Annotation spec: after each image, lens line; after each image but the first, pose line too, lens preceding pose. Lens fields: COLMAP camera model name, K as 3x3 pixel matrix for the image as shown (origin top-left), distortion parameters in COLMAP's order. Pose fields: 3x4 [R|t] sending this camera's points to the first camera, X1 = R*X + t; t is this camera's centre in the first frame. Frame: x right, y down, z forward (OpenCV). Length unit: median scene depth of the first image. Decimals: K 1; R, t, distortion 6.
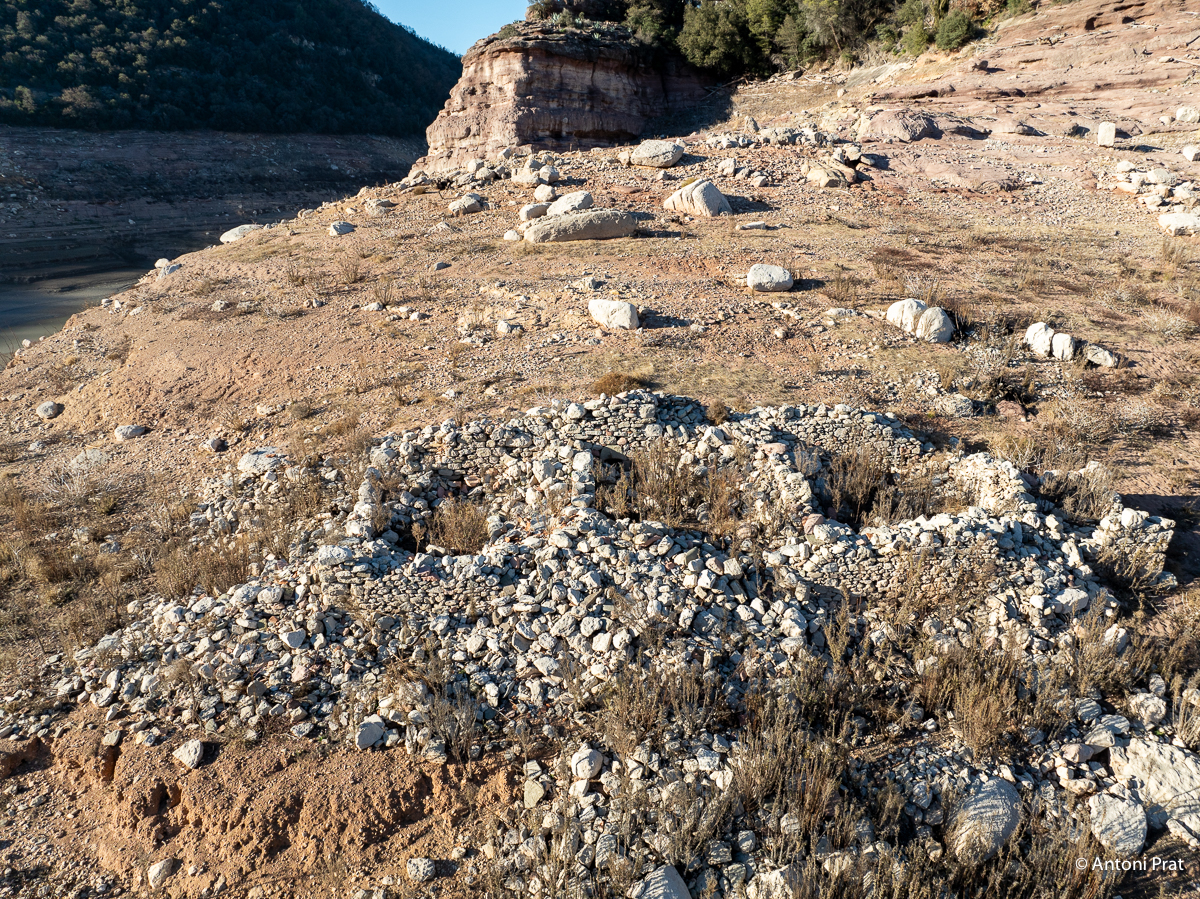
lens RADIAL K [[848.1, 0, 599.5], [0, 848.1, 447.9], [0, 0, 1]] dist [-0.050989, 0.024959]
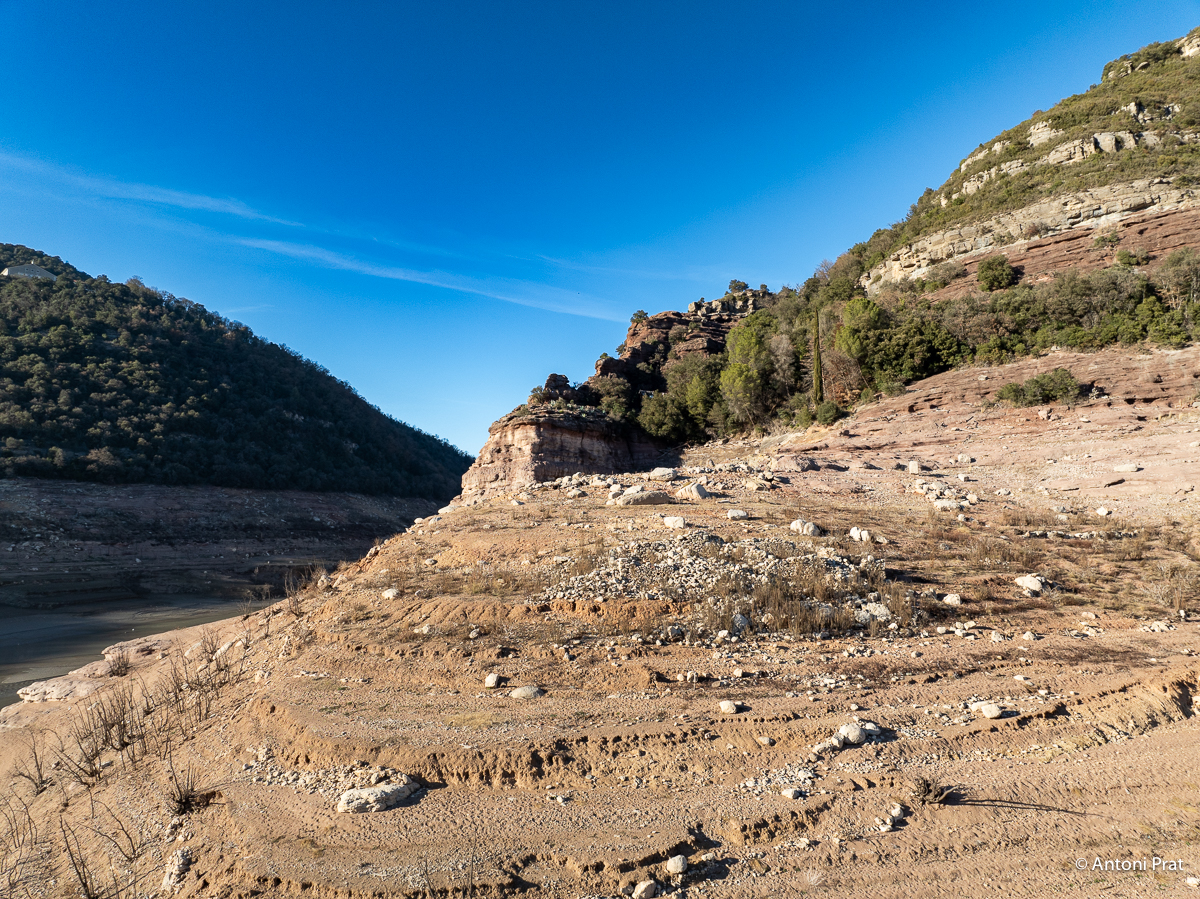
lens RADIAL K [[848.1, 0, 590.2], [0, 848.1, 442.5], [0, 0, 1]] dist [-0.050989, 0.024959]
pose [[0.997709, 0.006416, 0.067350, -0.176113], [0.021892, 0.911320, -0.411117, 0.278396], [-0.064015, 0.411650, 0.909091, -0.564780]]
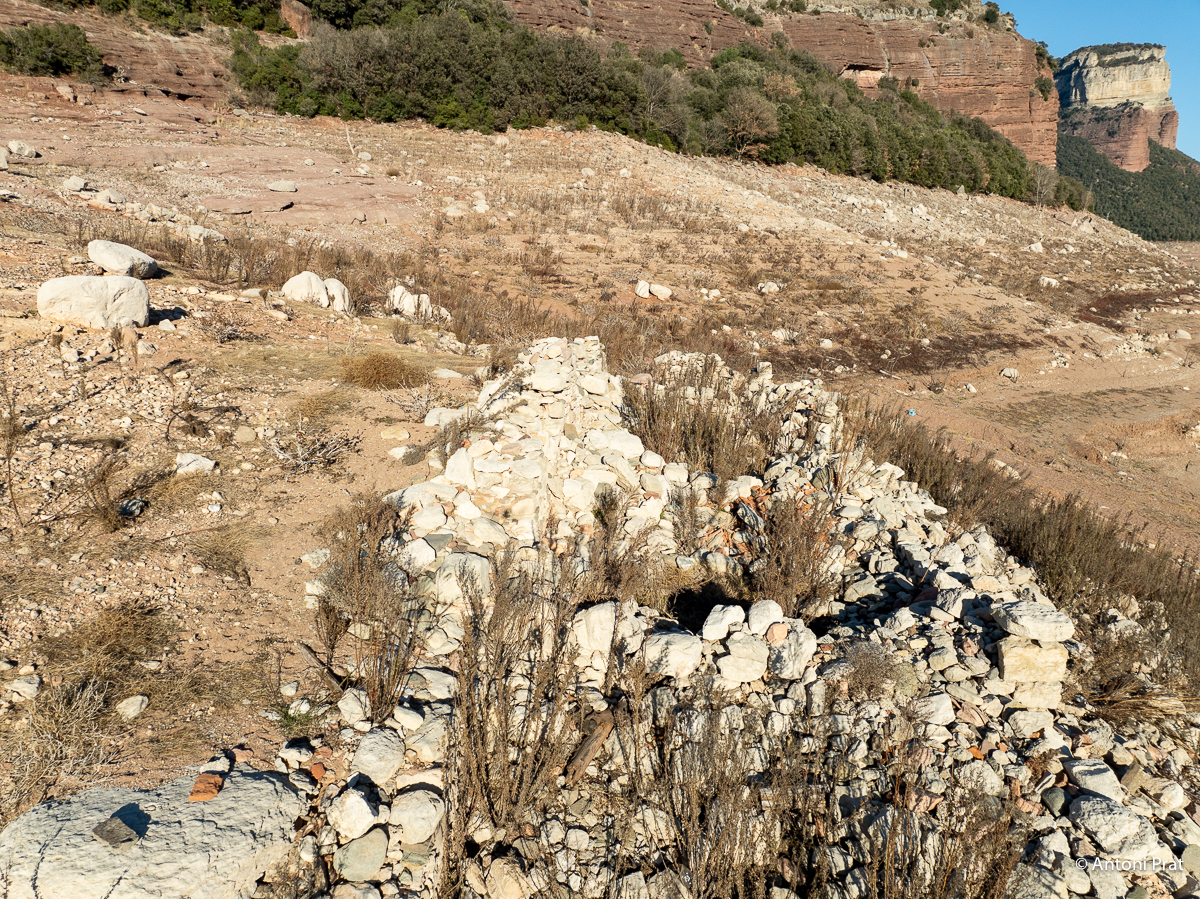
lens RADIAL K [[848.1, 0, 597.5], [0, 848.1, 448.8], [0, 0, 1]] dist [-0.050989, 0.024959]
pose [[0.162066, -0.226437, 0.960448, -0.205274], [0.317065, 0.933653, 0.166618, -0.029603], [-0.934454, 0.277521, 0.223109, 0.289866]]
